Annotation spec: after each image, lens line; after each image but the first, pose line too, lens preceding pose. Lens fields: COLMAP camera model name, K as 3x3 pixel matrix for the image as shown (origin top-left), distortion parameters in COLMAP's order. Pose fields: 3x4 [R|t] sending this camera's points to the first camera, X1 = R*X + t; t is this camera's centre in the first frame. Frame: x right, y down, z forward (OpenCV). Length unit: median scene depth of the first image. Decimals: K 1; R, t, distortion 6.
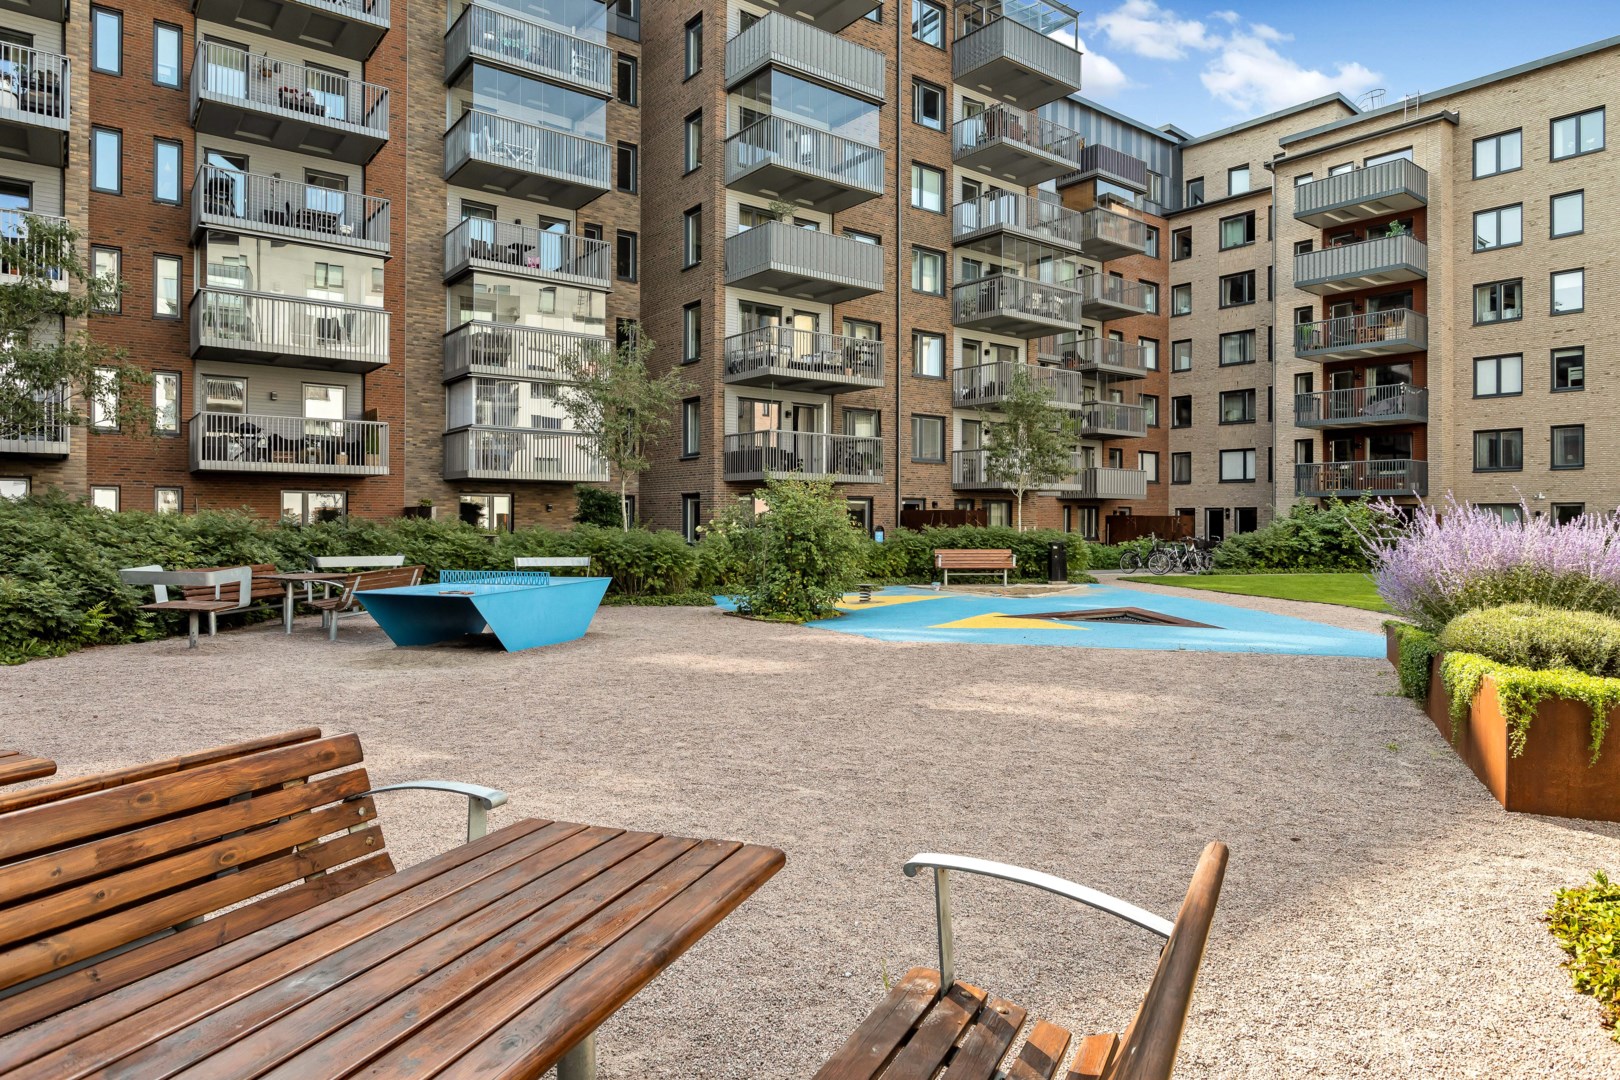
lens RADIAL K [[964.6, 0, 809.9], [0, 964.6, 528.0], [0, 0, 1]] dist [-0.009845, 0.002160]
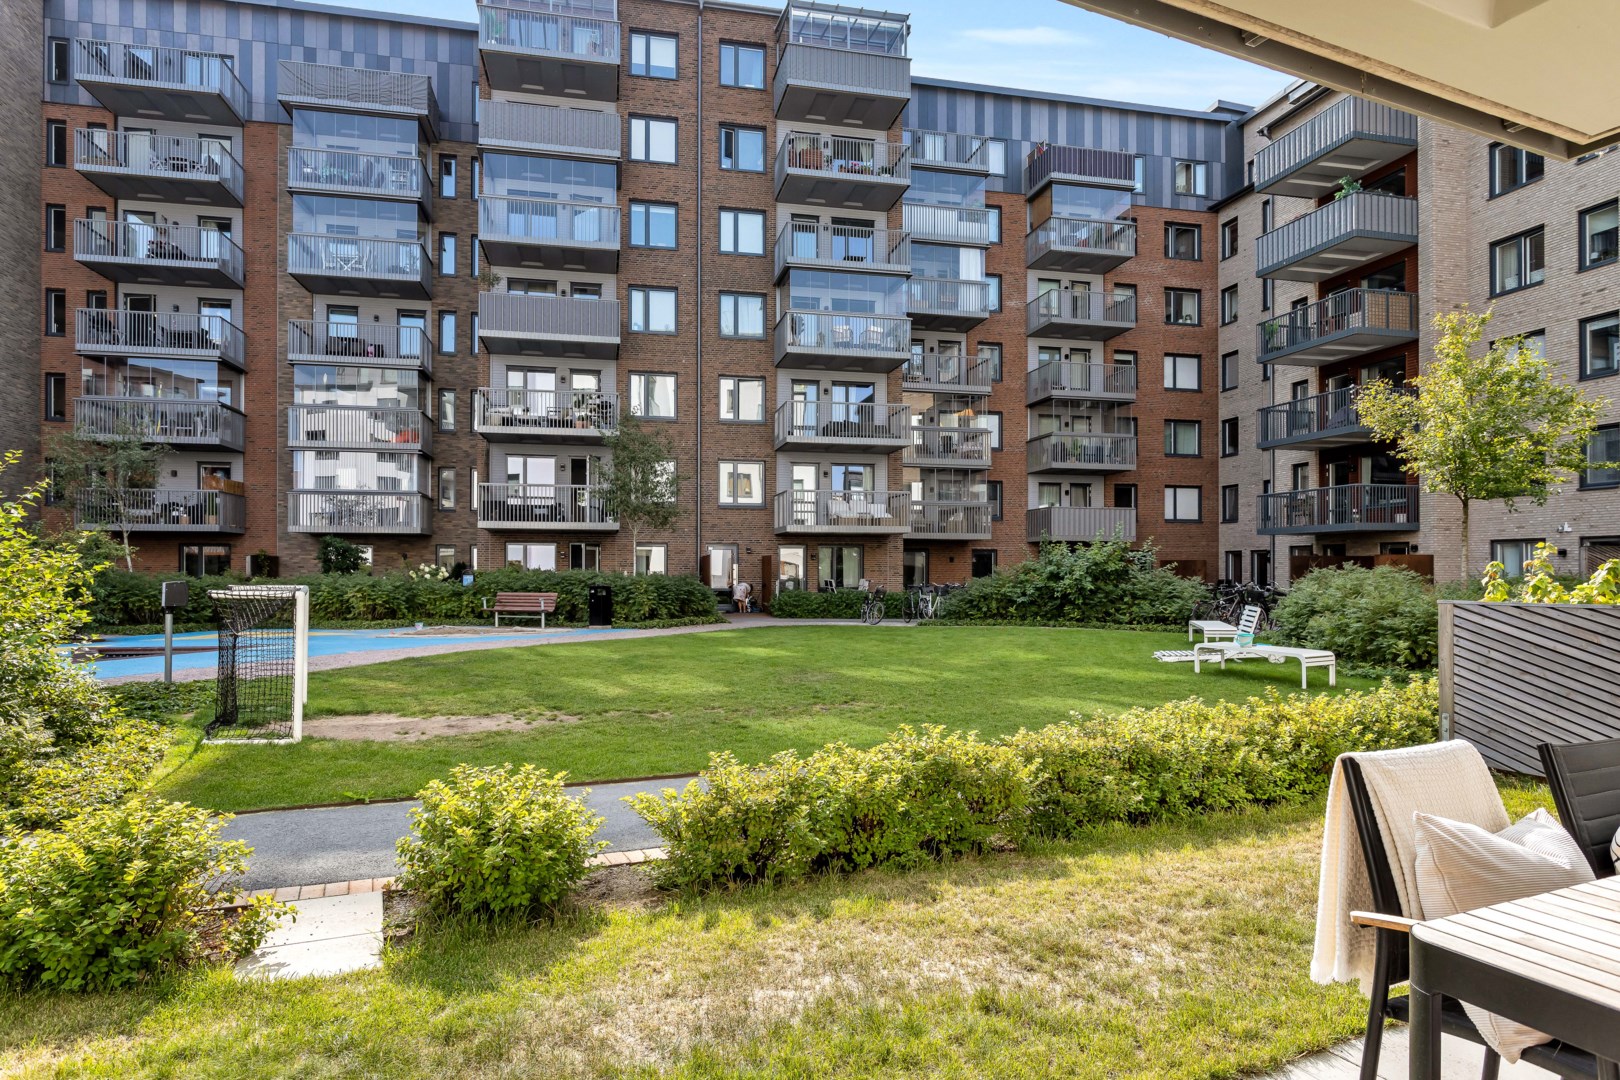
lens RADIAL K [[940.2, 0, 819.1], [0, 940.2, 562.7], [0, 0, 1]] dist [-0.001585, 0.003241]
pose [[0.908488, -0.005535, -0.417874, 0.424388], [-0.000874, 0.999885, -0.015144, 0.002550], [0.417910, 0.014123, 0.908379, 0.108559]]
